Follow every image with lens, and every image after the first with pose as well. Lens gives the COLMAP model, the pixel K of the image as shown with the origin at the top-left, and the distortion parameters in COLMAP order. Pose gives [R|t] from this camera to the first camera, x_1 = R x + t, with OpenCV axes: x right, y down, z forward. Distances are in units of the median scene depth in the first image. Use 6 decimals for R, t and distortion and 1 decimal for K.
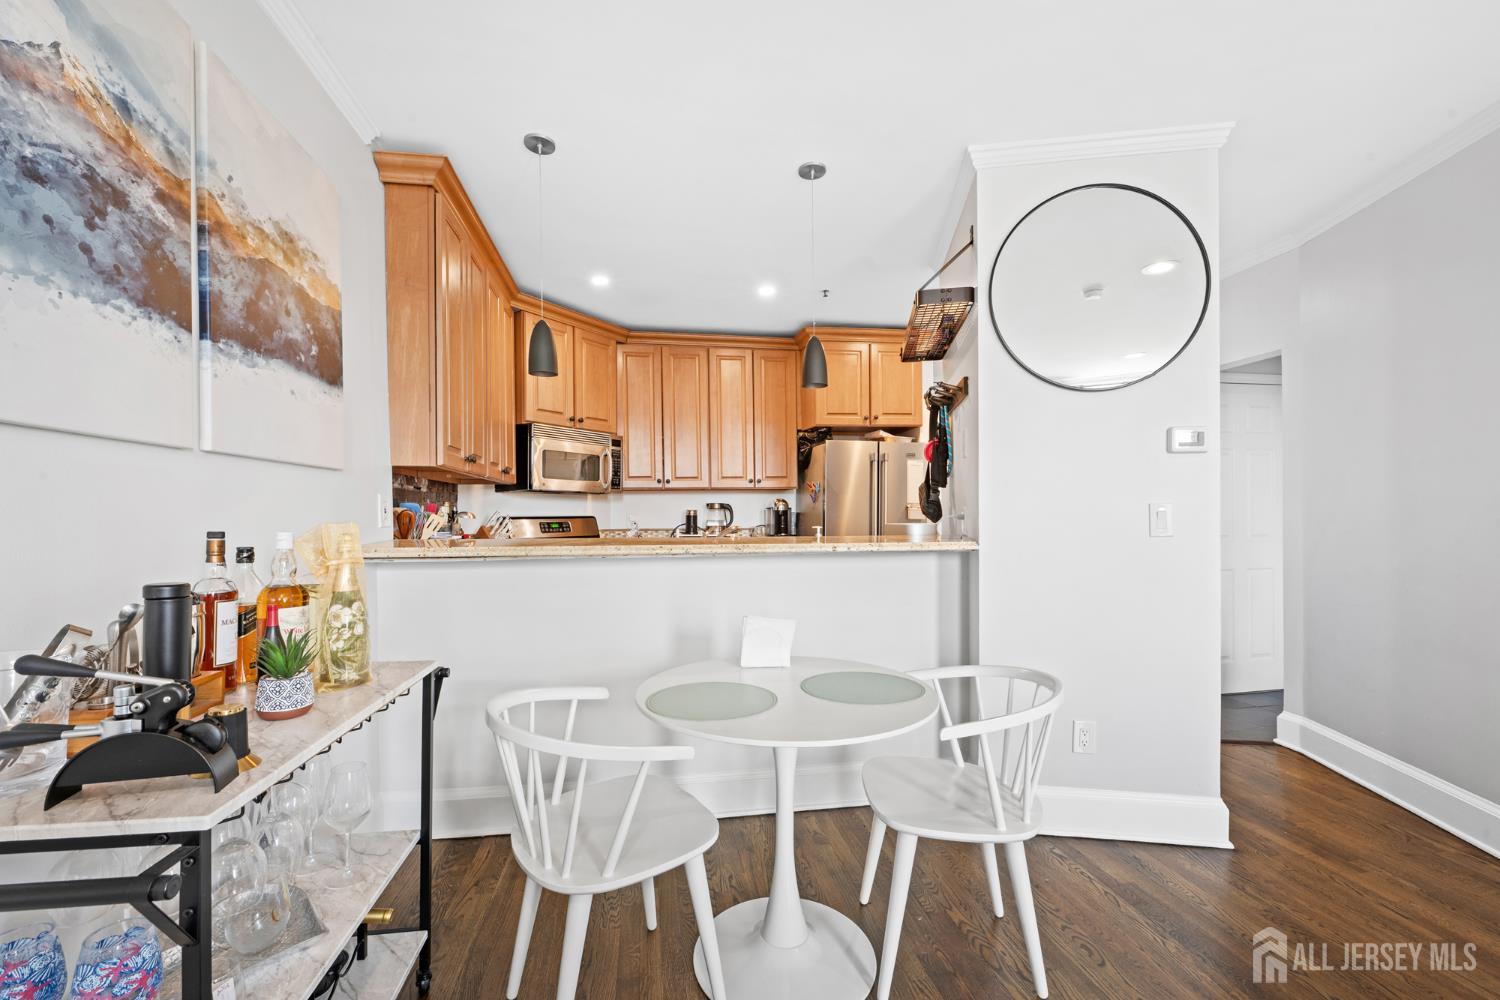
lens RADIAL K [[603.6, 0, 750.9], [0, 603.6, 515.6], [0, 0, 1]] dist [-0.008721, -0.000472]
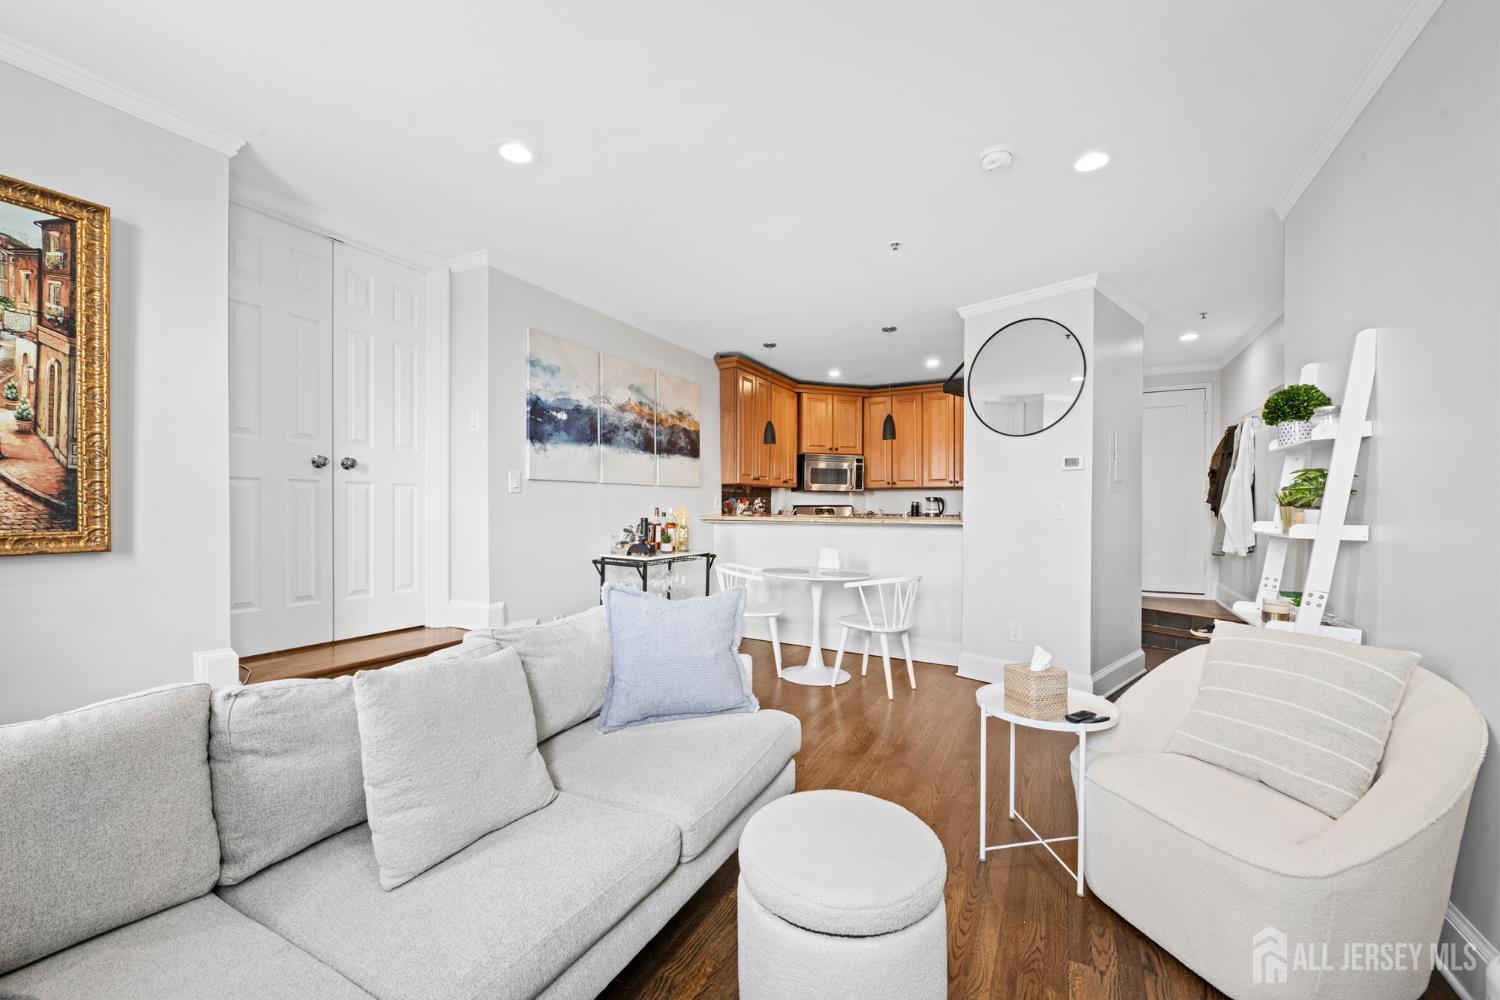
lens RADIAL K [[603.6, 0, 750.6], [0, 603.6, 499.6], [0, 0, 1]] dist [-0.008721, -0.000472]
pose [[0.789793, 0.005912, -0.613345, 1.391720], [-0.010539, 0.999937, -0.003932, -0.013032], [0.613283, 0.009570, 0.789805, -1.203385]]
